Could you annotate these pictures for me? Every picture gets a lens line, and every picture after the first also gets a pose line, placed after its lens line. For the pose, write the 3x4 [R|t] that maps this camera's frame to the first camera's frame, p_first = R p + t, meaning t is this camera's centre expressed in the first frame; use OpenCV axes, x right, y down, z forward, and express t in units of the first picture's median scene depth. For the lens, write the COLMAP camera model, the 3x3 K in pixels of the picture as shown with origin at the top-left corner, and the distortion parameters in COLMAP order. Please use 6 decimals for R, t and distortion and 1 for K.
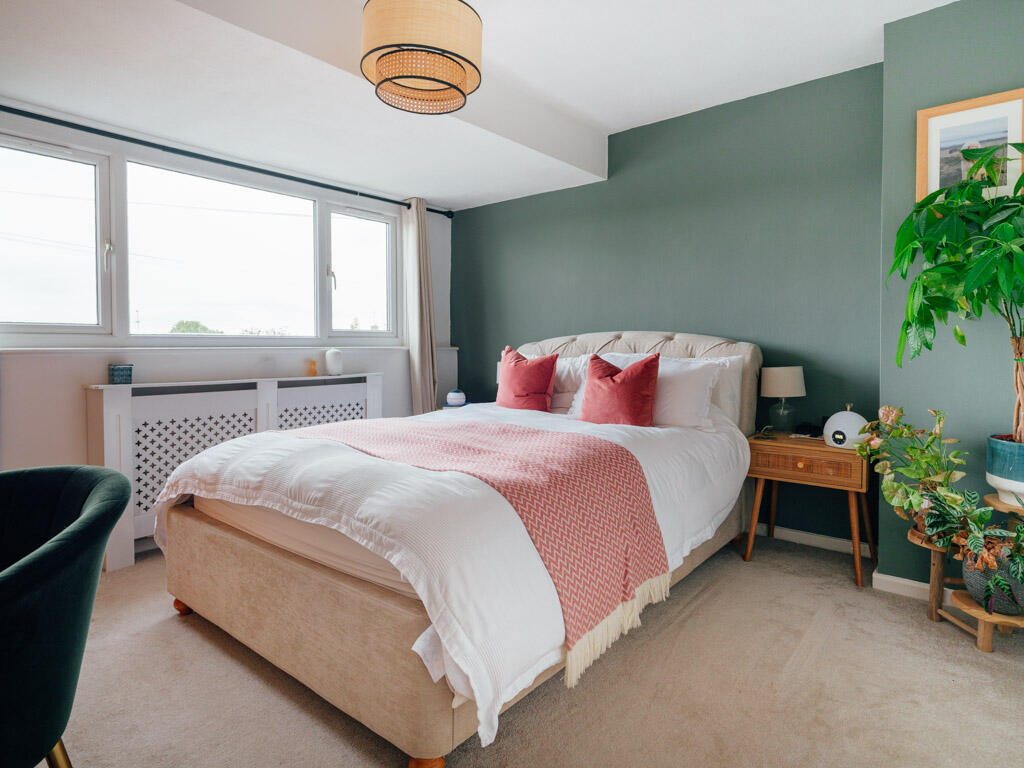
lens RADIAL K [[579.5, 0, 515.9], [0, 579.5, 357.5], [0, 0, 1]] dist [0.001572, -0.000134]
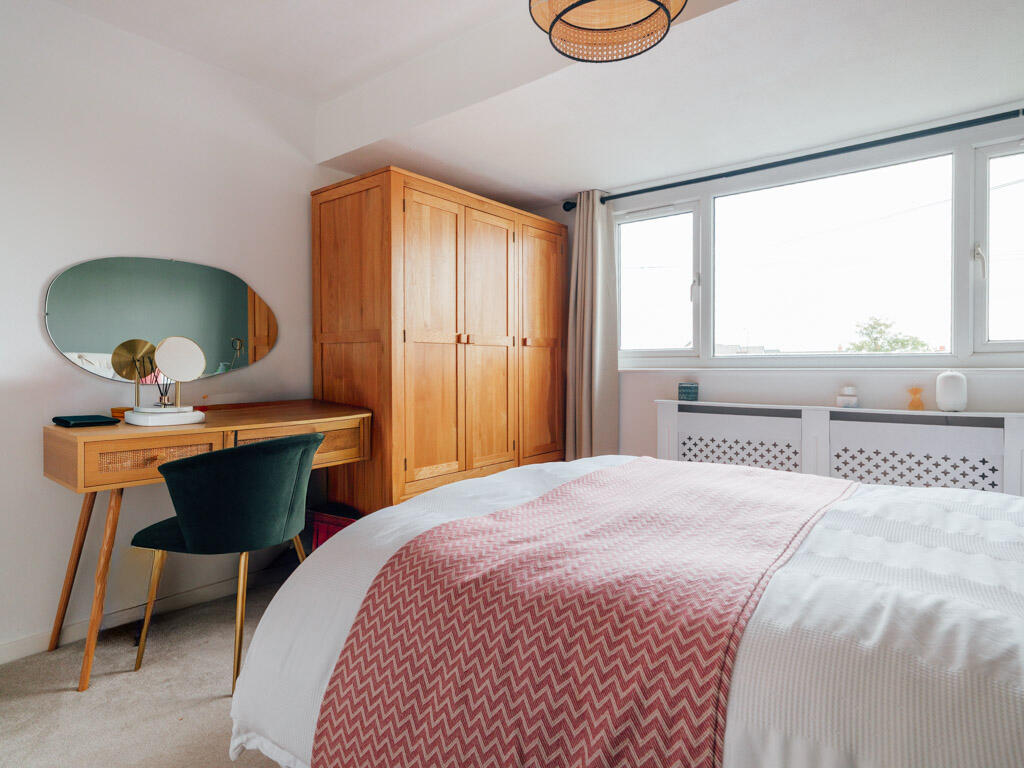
lens RADIAL K [[571.2, 0, 512.0], [0, 571.2, 384.0], [0, 0, 1]] dist [-0.001202, -0.001070]
pose [[0.009697, 0.026120, -0.999612, 0.401166], [-0.023116, 0.999397, 0.025890, -0.007174], [0.999686, 0.022856, 0.010295, 0.601569]]
